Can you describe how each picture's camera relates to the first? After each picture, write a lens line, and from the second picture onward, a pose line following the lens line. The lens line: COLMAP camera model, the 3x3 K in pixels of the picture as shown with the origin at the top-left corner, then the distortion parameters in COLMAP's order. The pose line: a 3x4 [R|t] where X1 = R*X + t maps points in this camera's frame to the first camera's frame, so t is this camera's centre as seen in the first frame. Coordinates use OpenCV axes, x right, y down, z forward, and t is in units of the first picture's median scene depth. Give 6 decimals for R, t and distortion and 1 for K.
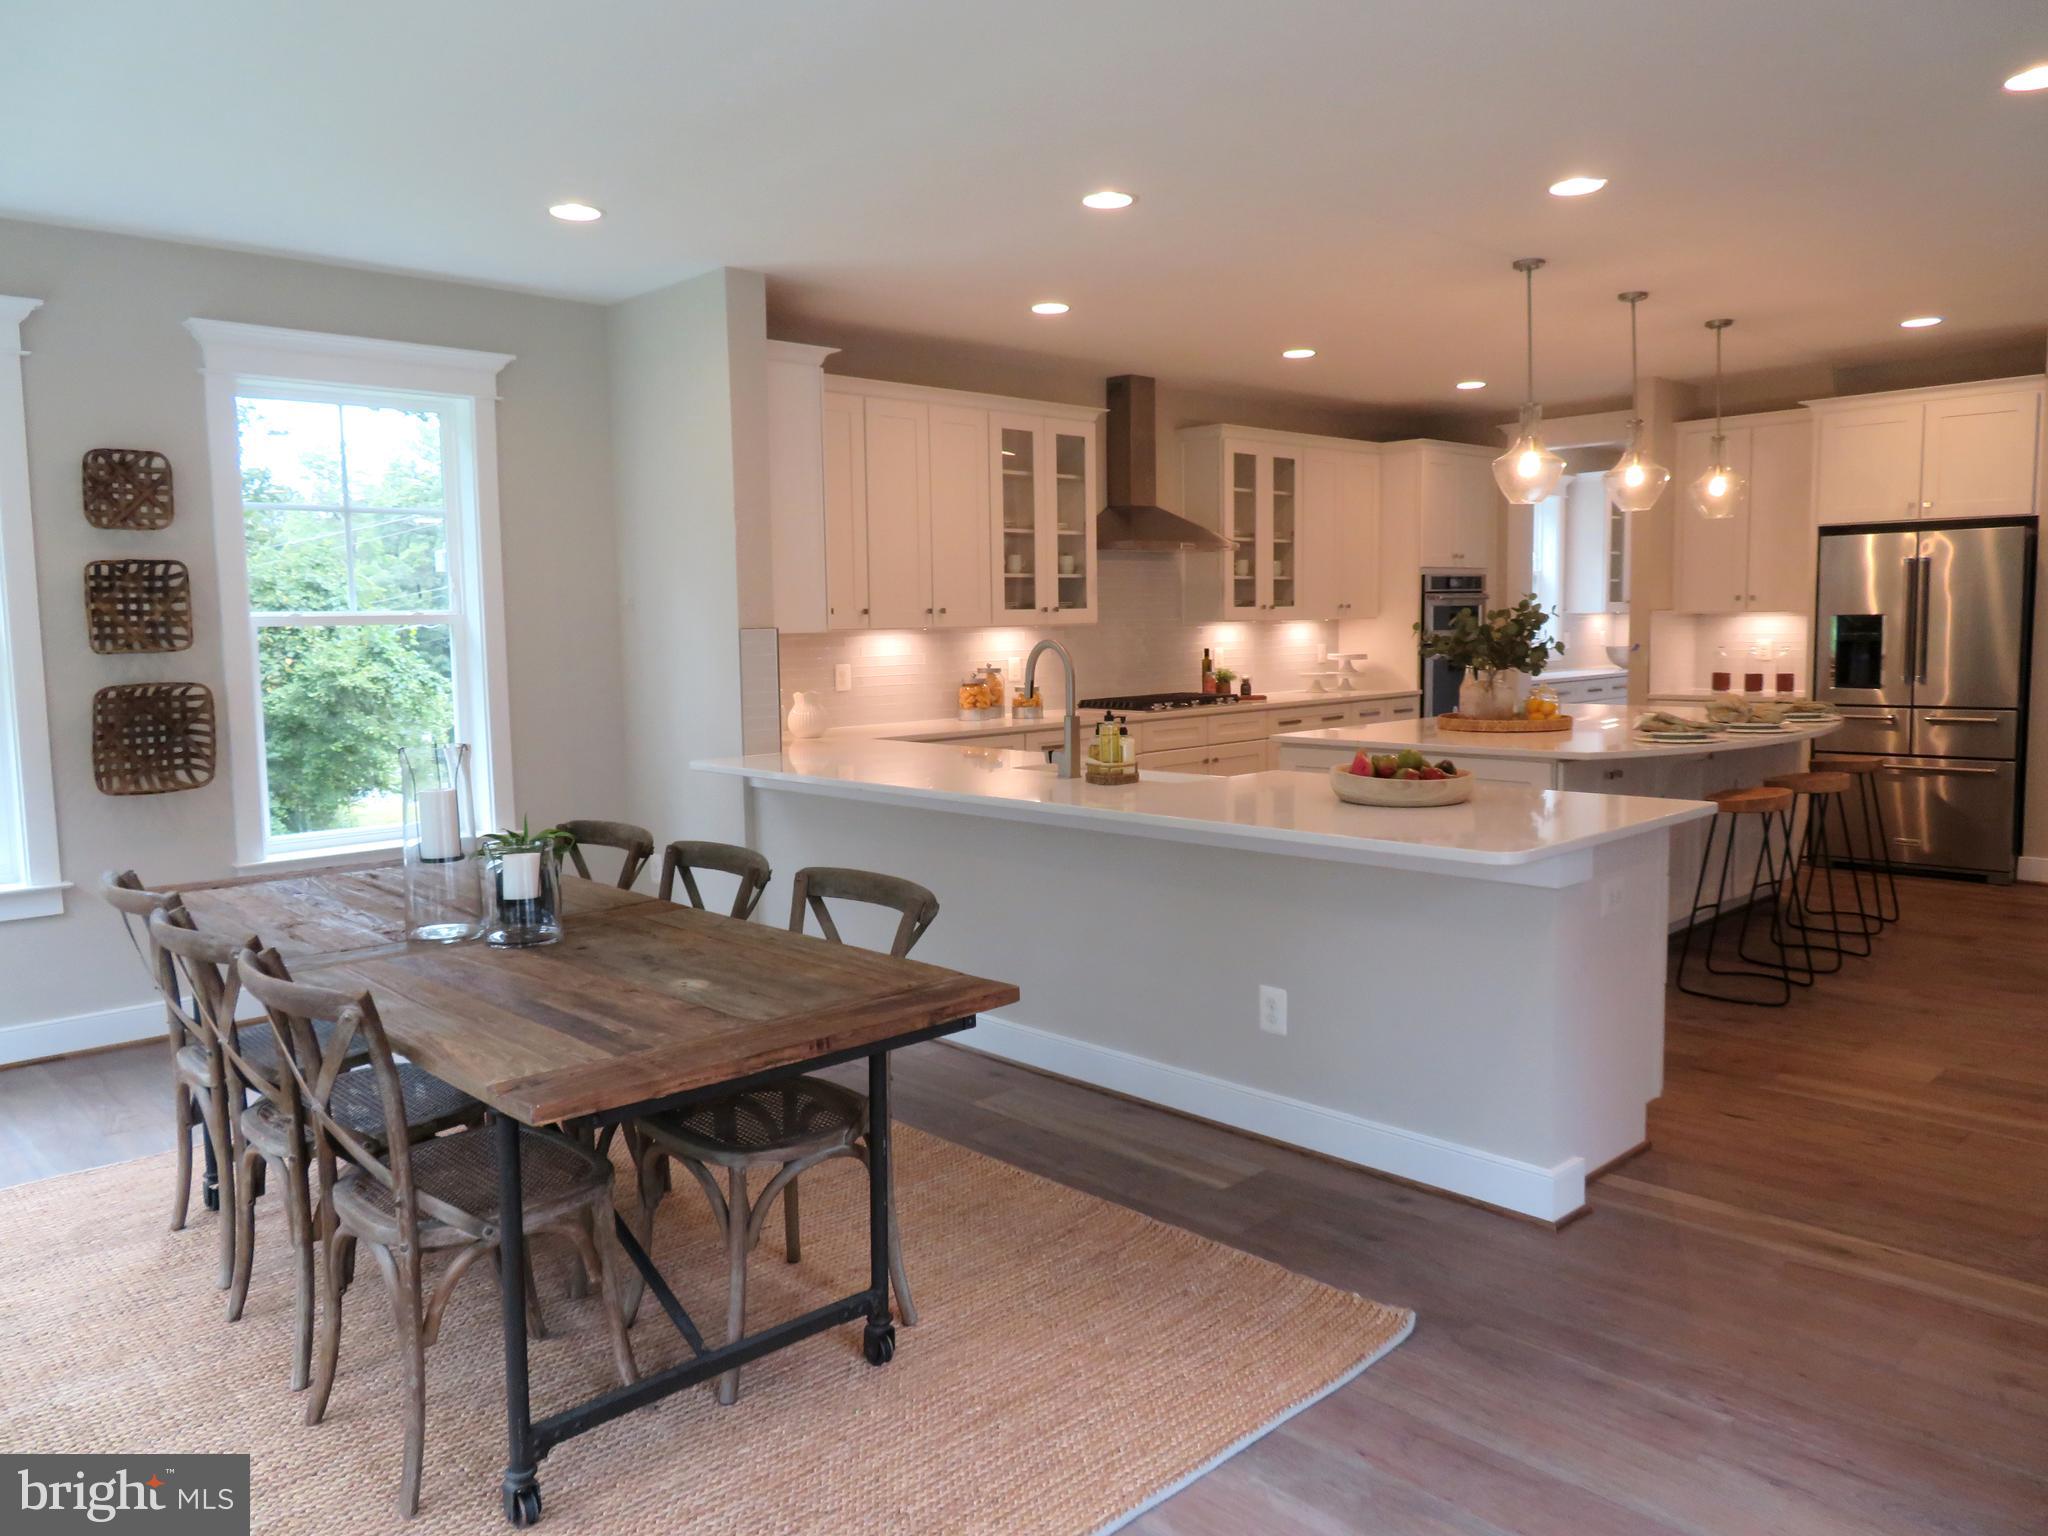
lens RADIAL K [[1460.0, 0, 1024.0], [0, 1460.0, 768.0], [0, 0, 1]] dist [-0.008693, -0.003857]
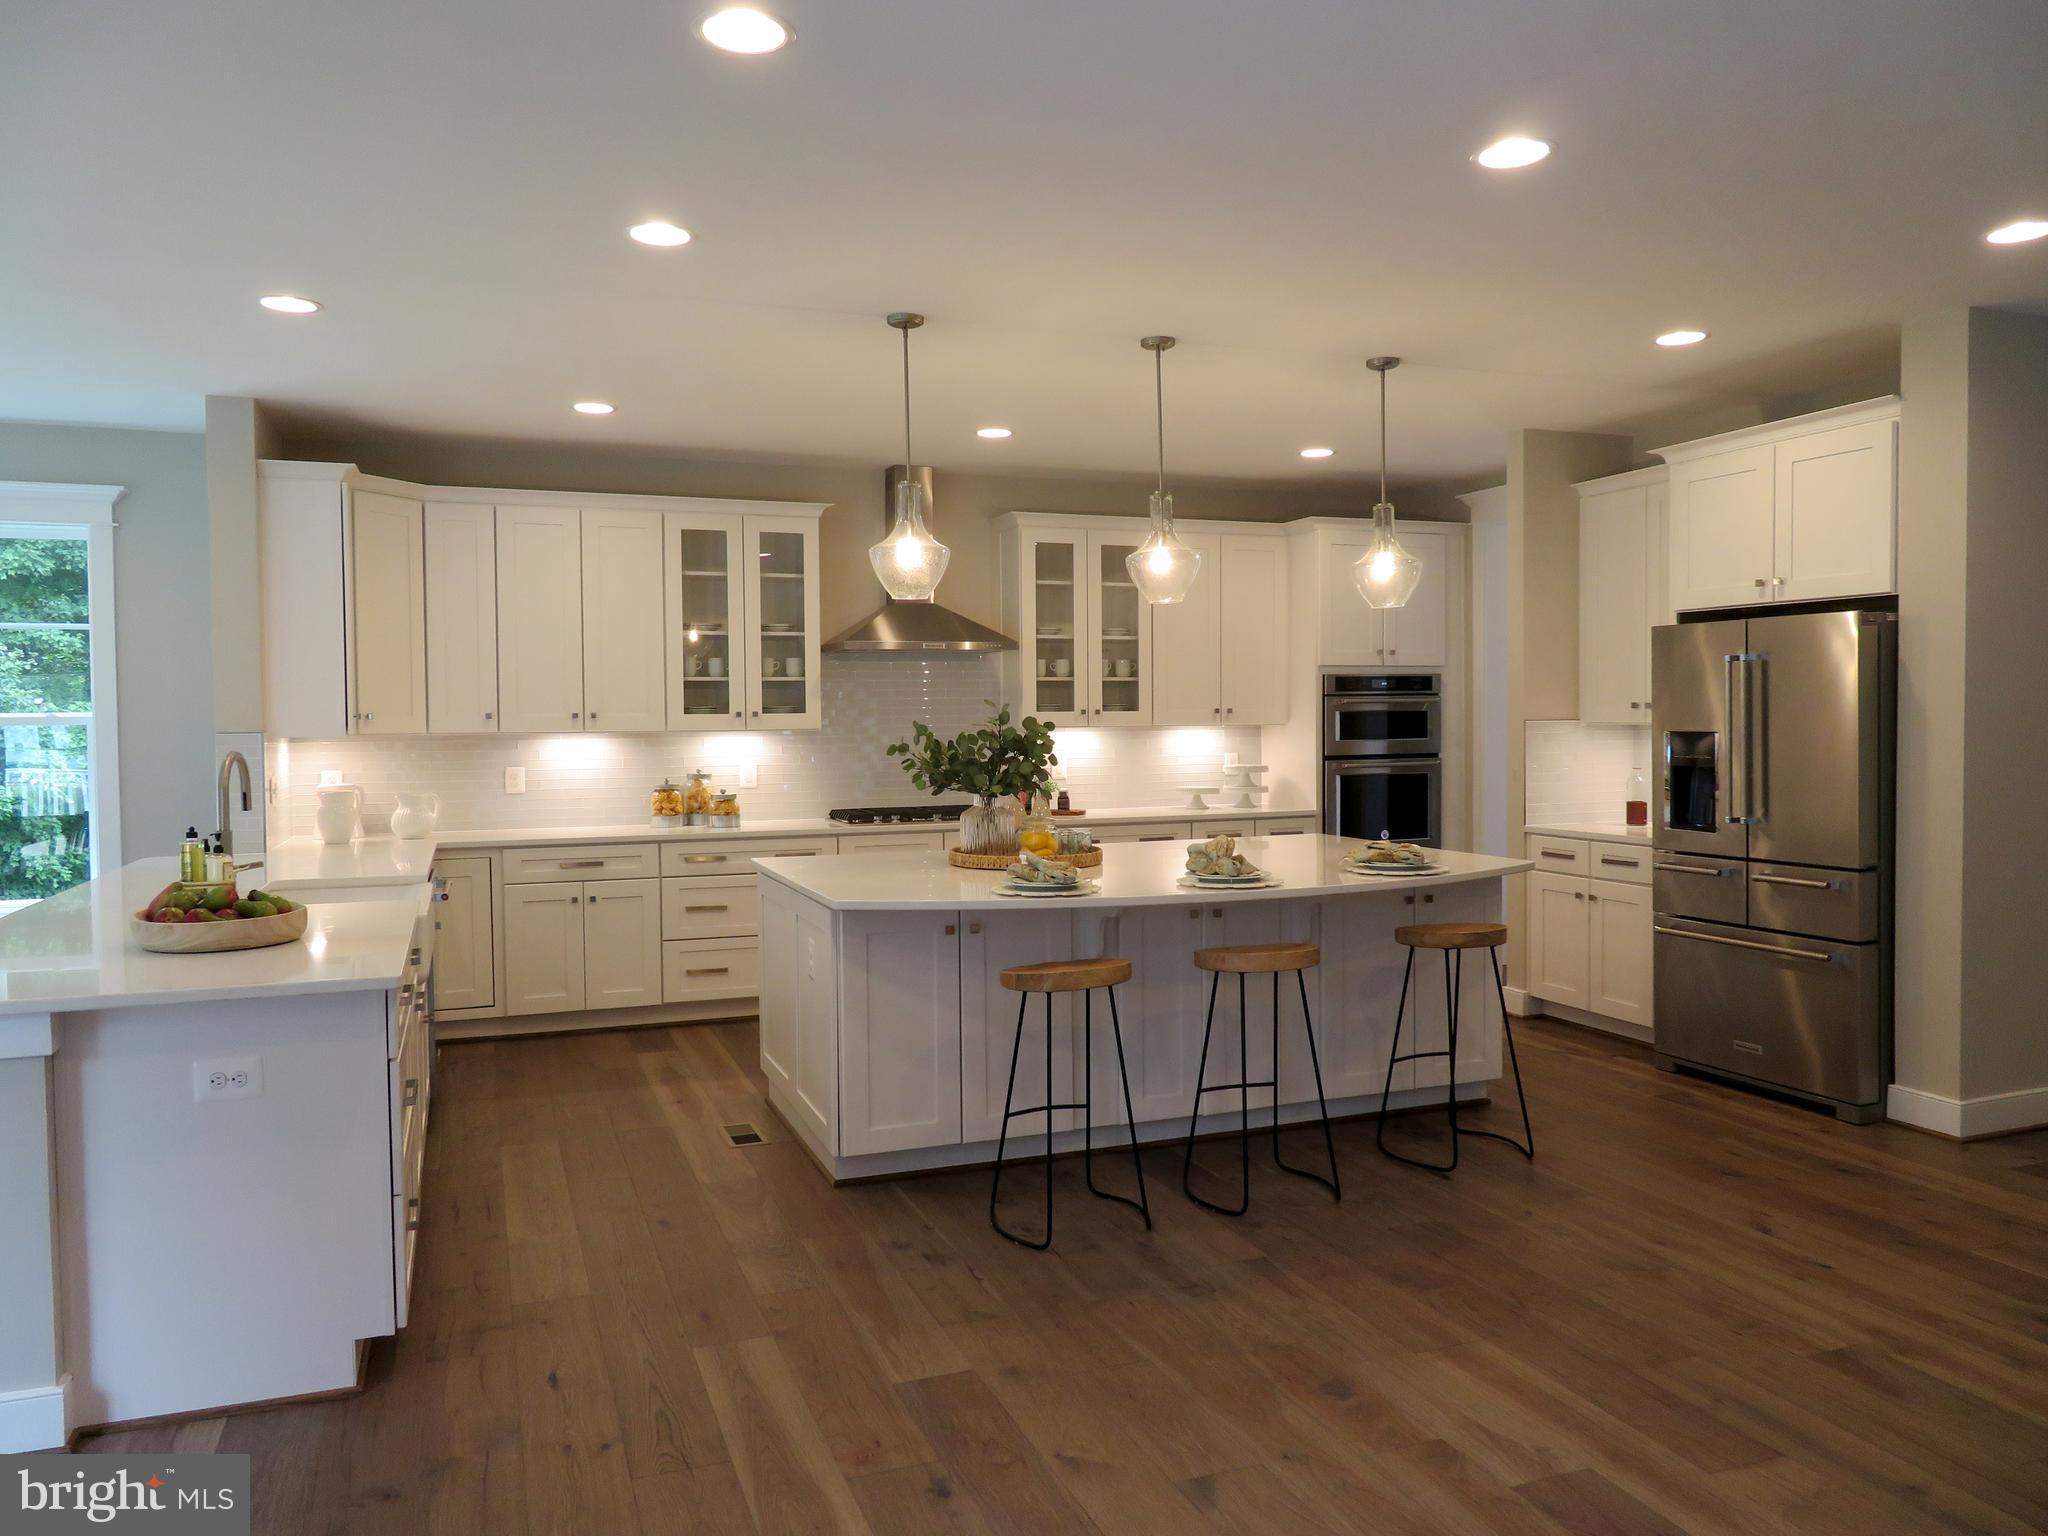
lens RADIAL K [[1464.3, 0, 1024.0], [0, 1464.3, 768.0], [0, 0, 1]] dist [-0.004459, -0.001075]
pose [[0.922754, 0.024644, -0.384600, 0.540980], [-0.047345, 0.997643, -0.049666, -0.033546], [0.382470, 0.064039, 0.921746, 0.184246]]
